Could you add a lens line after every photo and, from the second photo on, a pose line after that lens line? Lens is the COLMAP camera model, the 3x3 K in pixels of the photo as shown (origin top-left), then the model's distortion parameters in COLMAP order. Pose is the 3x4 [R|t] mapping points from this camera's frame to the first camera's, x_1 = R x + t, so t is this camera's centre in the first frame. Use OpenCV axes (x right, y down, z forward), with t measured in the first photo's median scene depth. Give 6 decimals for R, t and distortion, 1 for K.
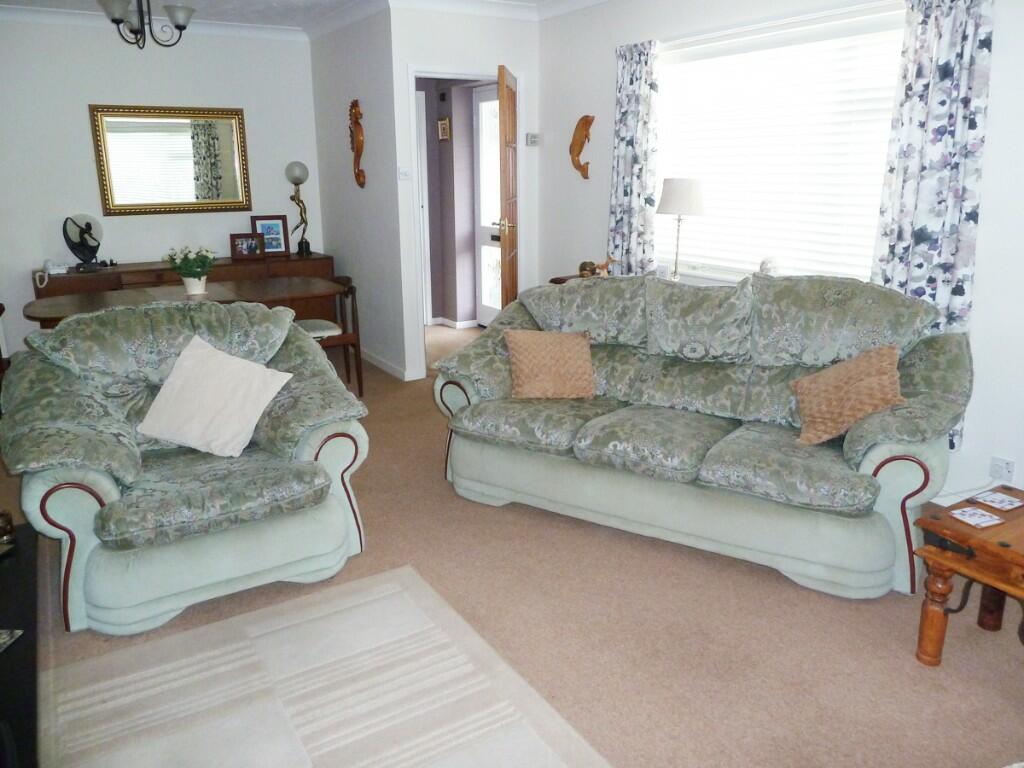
lens RADIAL K [[787.2, 0, 512.0], [0, 787.2, 384.0], [0, 0, 1]] dist [-0.005945, -0.010429]
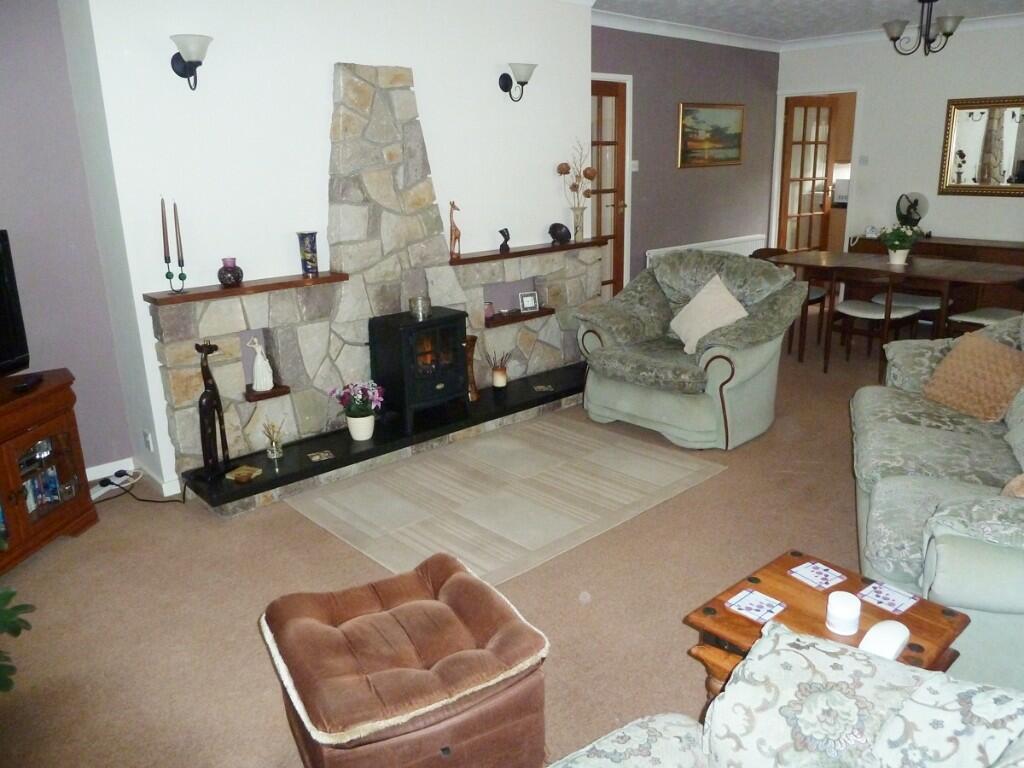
lens RADIAL K [[787.2, 0, 512.0], [0, 787.2, 384.0], [0, 0, 1]] dist [-0.005945, -0.010429]
pose [[0.176351, 0.279241, -0.943888, 0.727966], [-0.242018, 0.941781, 0.233400, -0.087894], [0.954111, 0.187277, 0.233665, 0.226557]]
